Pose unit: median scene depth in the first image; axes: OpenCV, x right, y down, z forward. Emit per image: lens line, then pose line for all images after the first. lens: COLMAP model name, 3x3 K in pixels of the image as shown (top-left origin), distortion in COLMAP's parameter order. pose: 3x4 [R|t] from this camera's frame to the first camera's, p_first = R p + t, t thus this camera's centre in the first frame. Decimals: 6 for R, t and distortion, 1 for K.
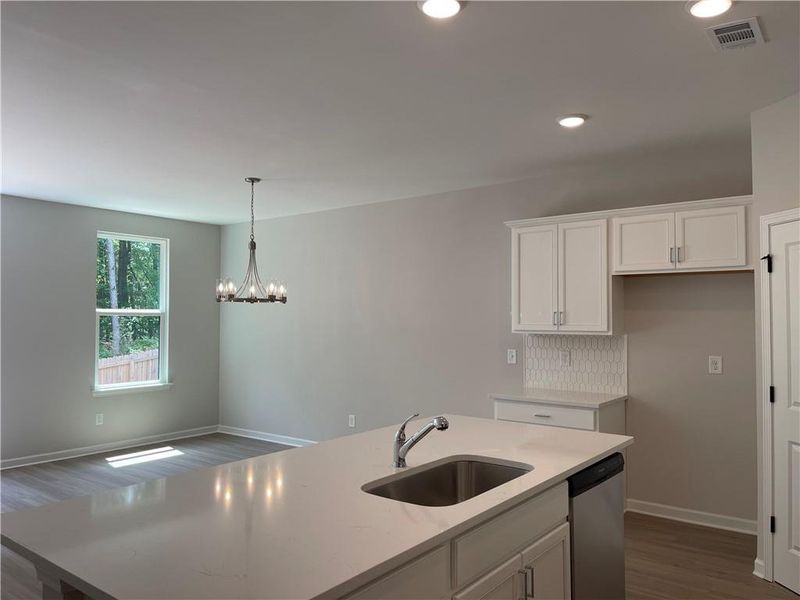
lens RADIAL K [[618.3, 0, 395.7], [0, 618.3, 301.0], [0, 0, 1]] dist [0.063076, -0.057004]
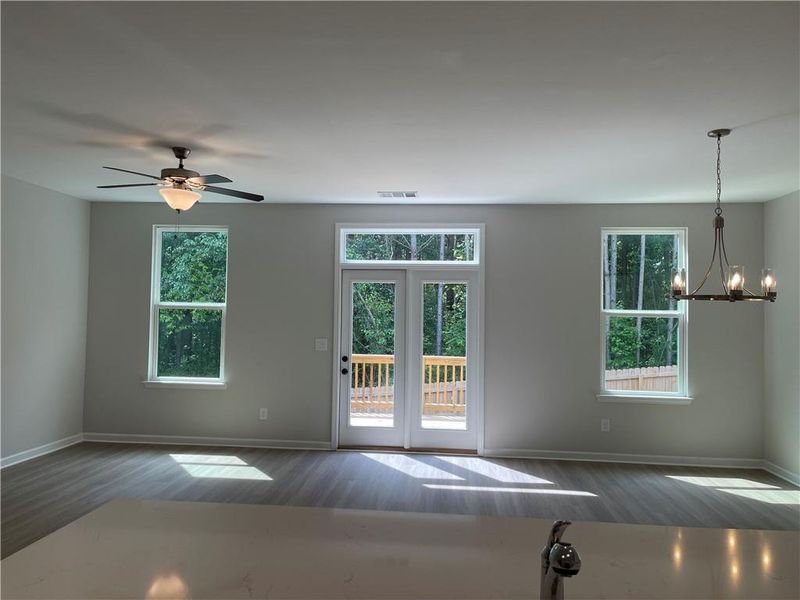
lens RADIAL K [[618.3, 0, 398.1], [0, 618.3, 297.1], [0, 0, 1]] dist [0.063076, -0.057004]
pose [[0.517666, -0.011885, -0.855500, 0.168201], [-0.000336, 0.999901, -0.014094, 0.007190], [0.855583, 0.007583, 0.517611, 0.244746]]
